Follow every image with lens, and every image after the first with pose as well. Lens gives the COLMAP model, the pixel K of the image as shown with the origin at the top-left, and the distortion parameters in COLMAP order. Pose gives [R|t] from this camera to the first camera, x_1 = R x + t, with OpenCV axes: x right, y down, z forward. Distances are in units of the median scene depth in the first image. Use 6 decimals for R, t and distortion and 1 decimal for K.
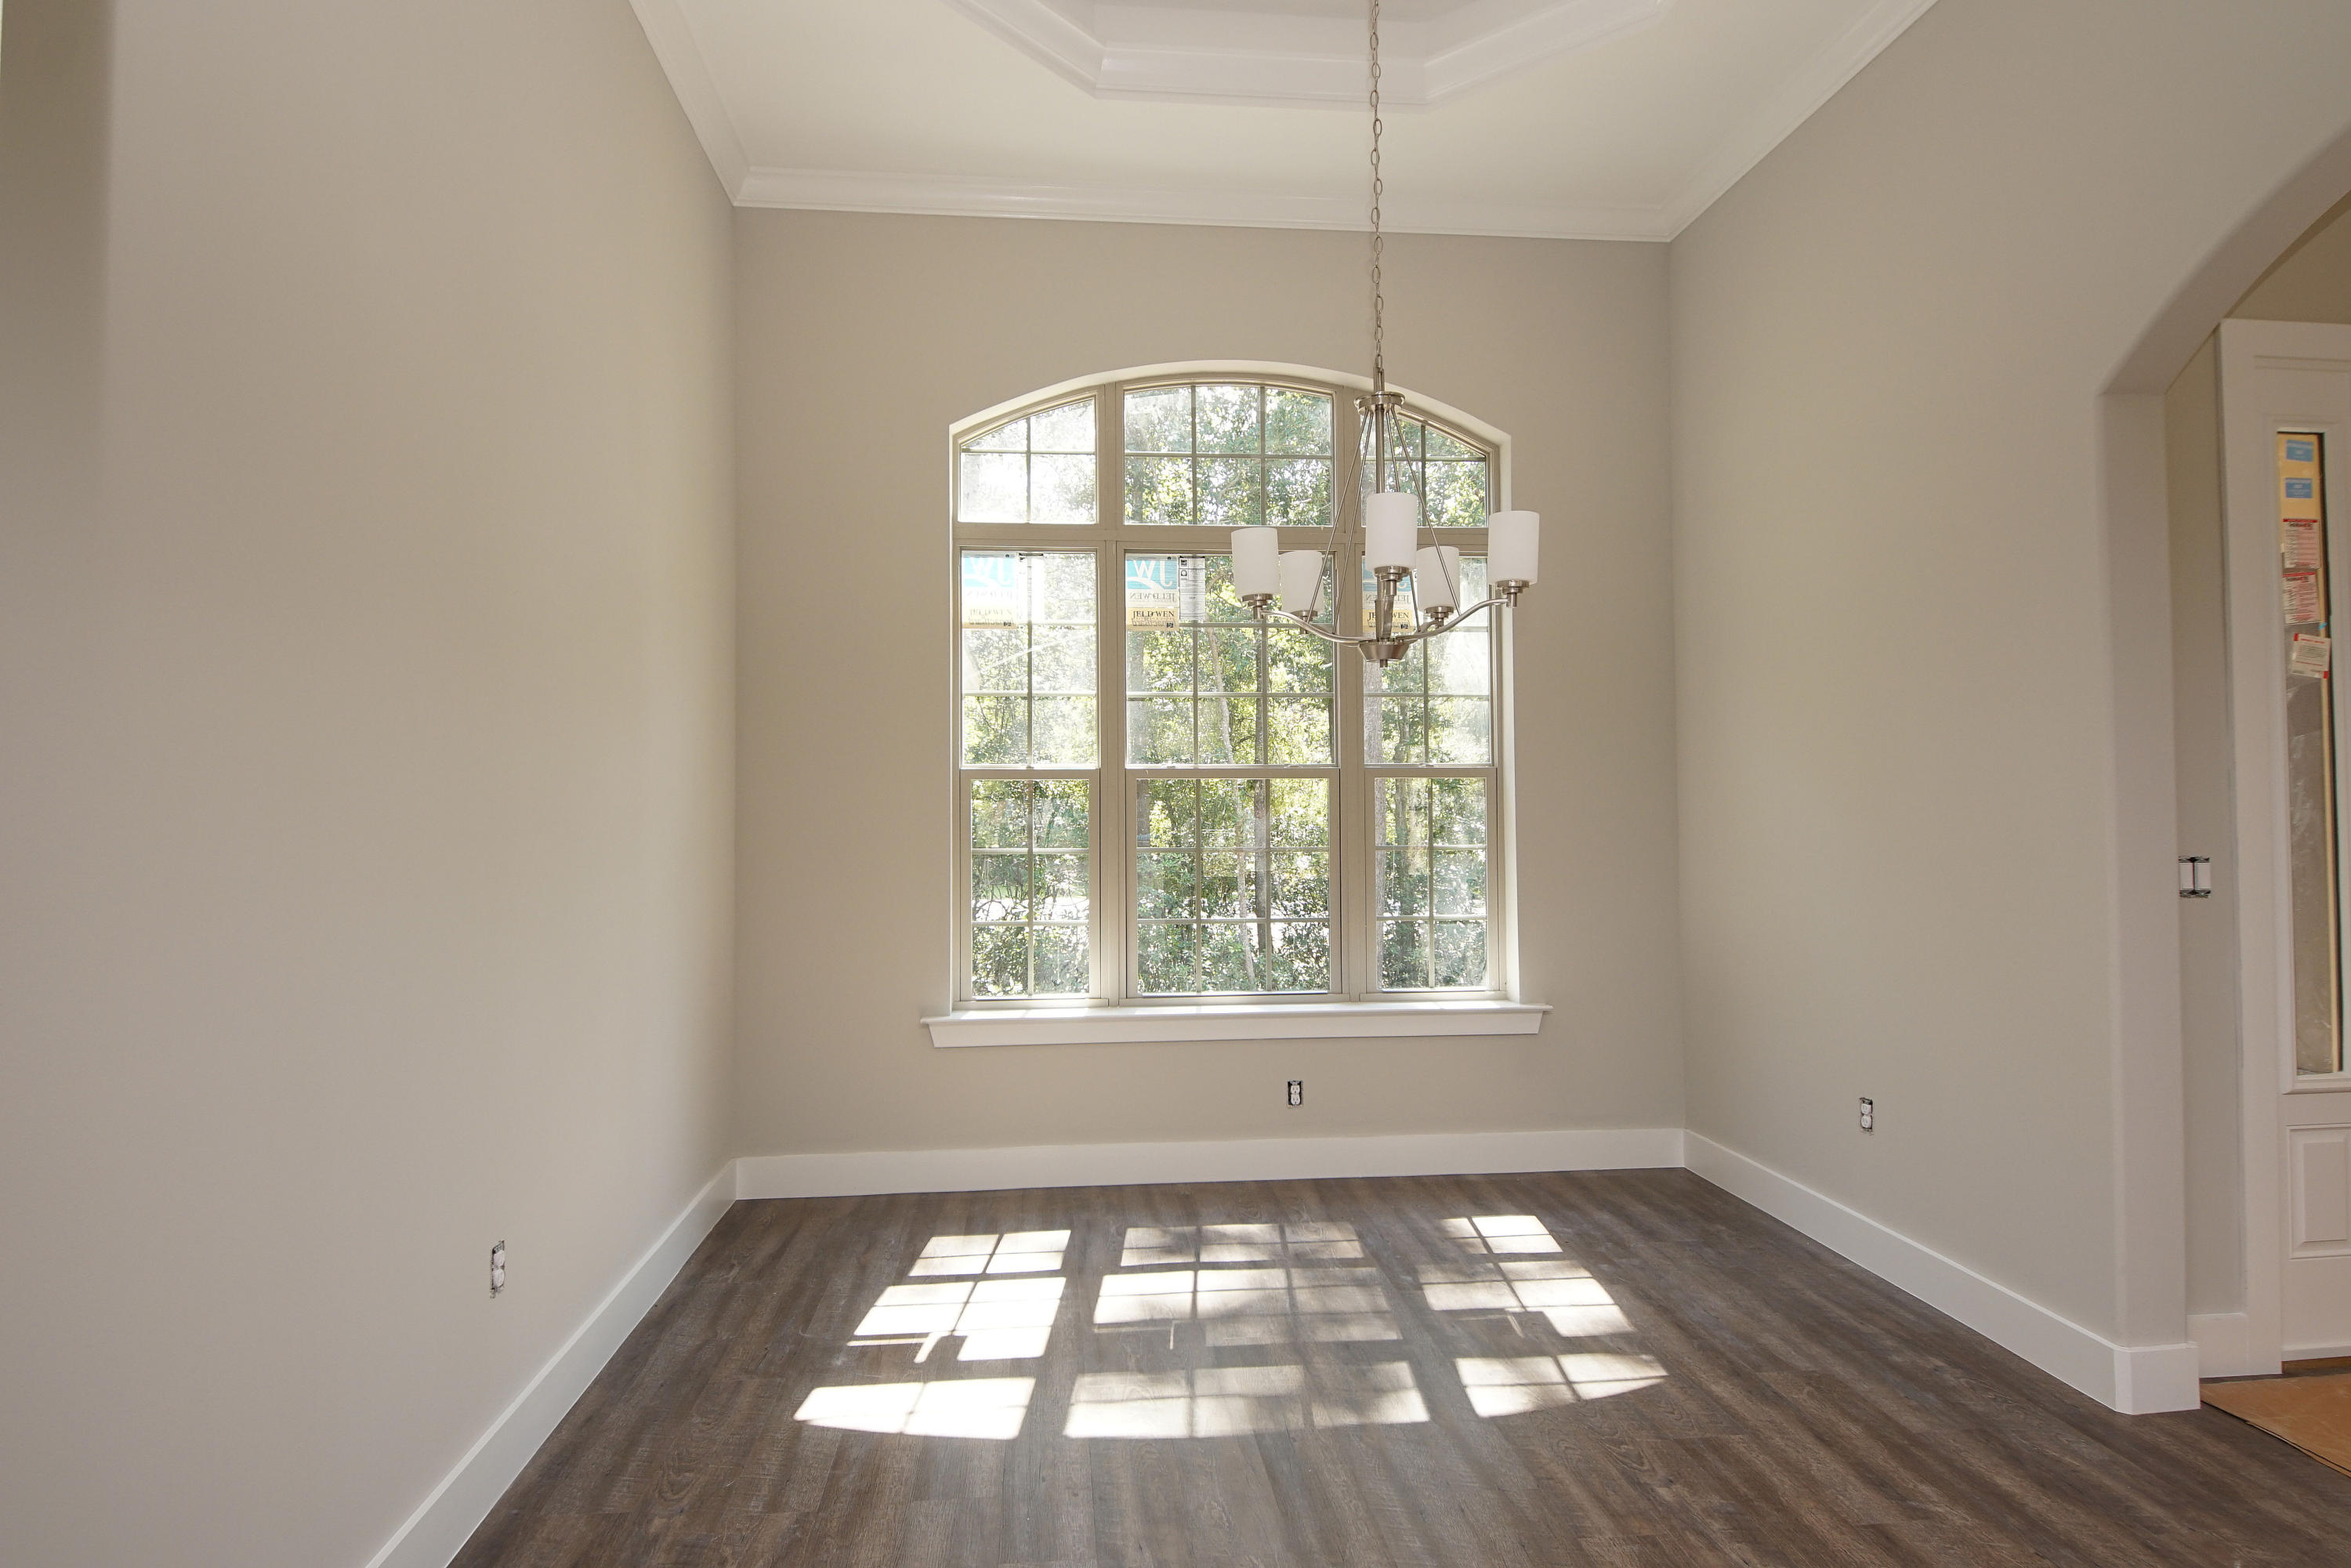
lens RADIAL K [[1249.7, 0, 1175.5], [0, 1249.7, 784.0], [0, 0, 1]] dist [0.055247, -0.071814]
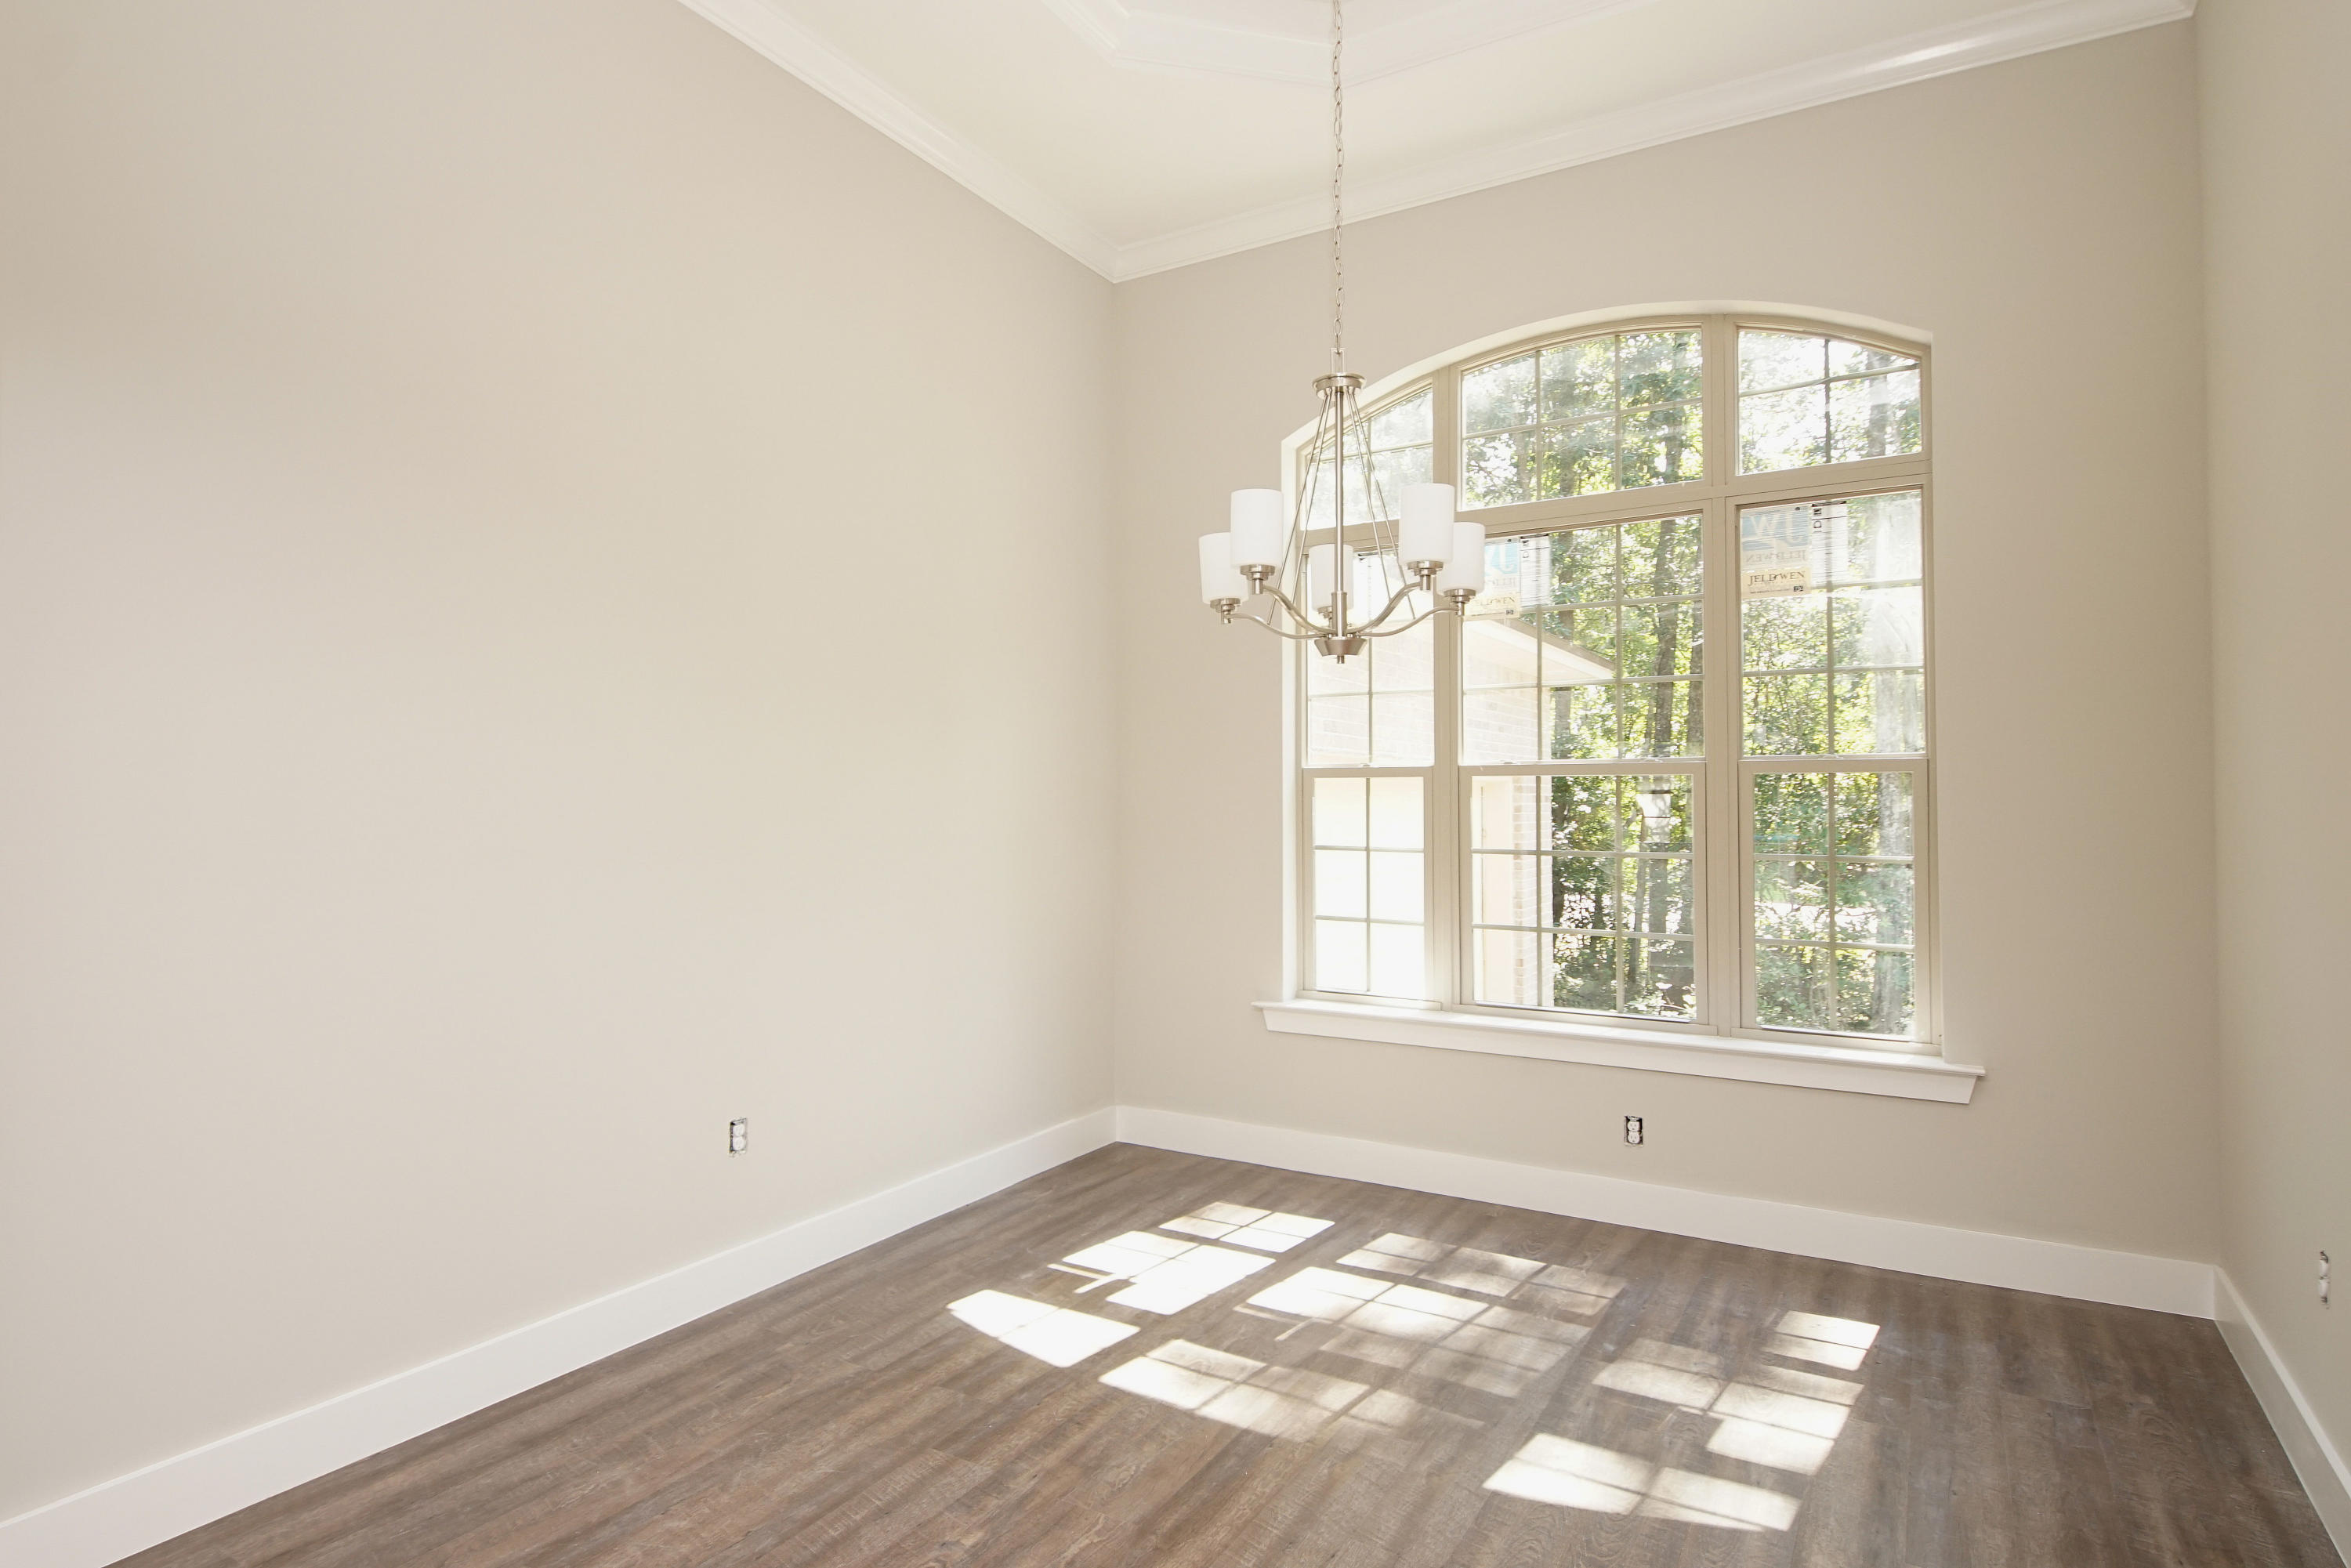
lens RADIAL K [[1275.0, 0, 1175.5], [0, 1275.0, 784.0], [0, 0, 1]] dist [0.033952, -0.037792]
pose [[0.804279, -0.001762, -0.594249, 0.443607], [0.007657, 0.999943, 0.007399, -0.008410], [0.594202, -0.010501, 0.804247, 0.098599]]
